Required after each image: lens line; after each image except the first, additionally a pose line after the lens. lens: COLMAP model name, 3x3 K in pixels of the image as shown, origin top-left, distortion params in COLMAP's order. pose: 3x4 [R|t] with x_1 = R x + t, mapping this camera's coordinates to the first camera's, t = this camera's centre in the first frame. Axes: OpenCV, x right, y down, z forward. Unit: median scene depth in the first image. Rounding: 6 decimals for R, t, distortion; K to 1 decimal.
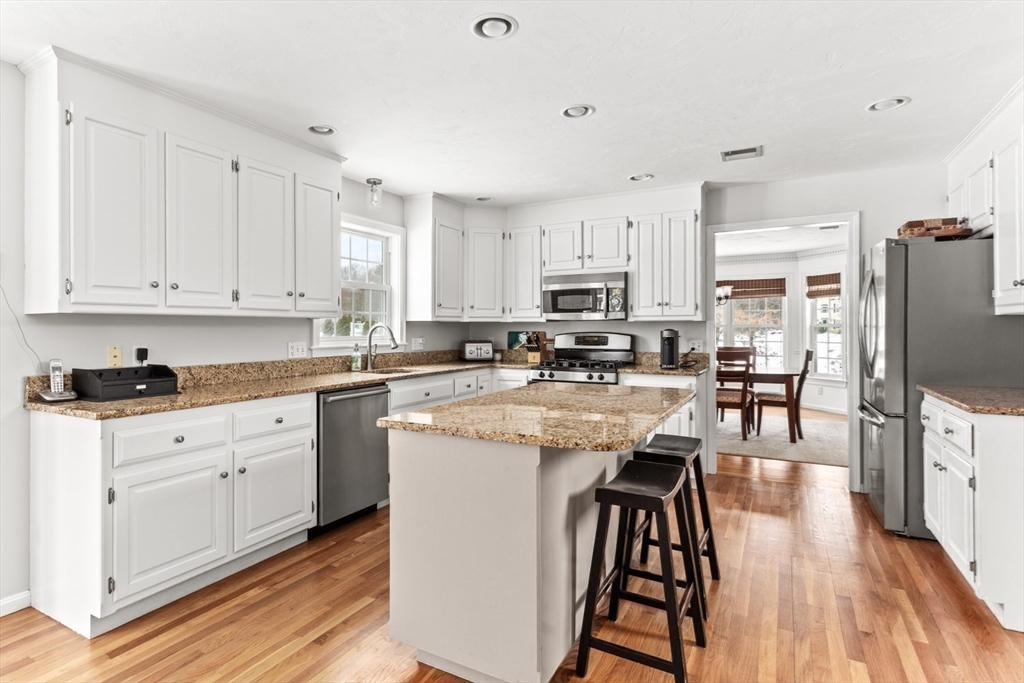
lens RADIAL K [[512.3, 0, 518.0], [0, 512.3, 326.7], [0, 0, 1]] dist [0.005341, 0.000737]
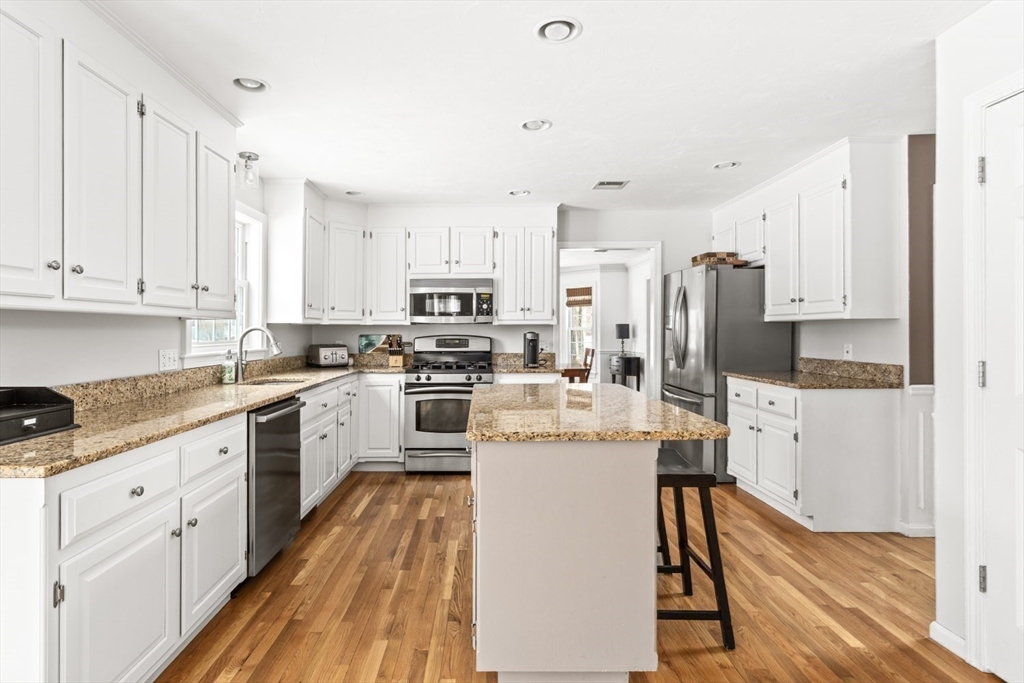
lens RADIAL K [[486.2, 0, 507.6], [0, 486.2, 331.8], [0, 0, 1]] dist [-0.003248, -0.000348]
pose [[0.883399, -0.001989, 0.468617, -0.285063], [0.000434, 0.999994, 0.003426, 0.001029], [-0.468621, -0.002824, 0.883395, 0.103178]]
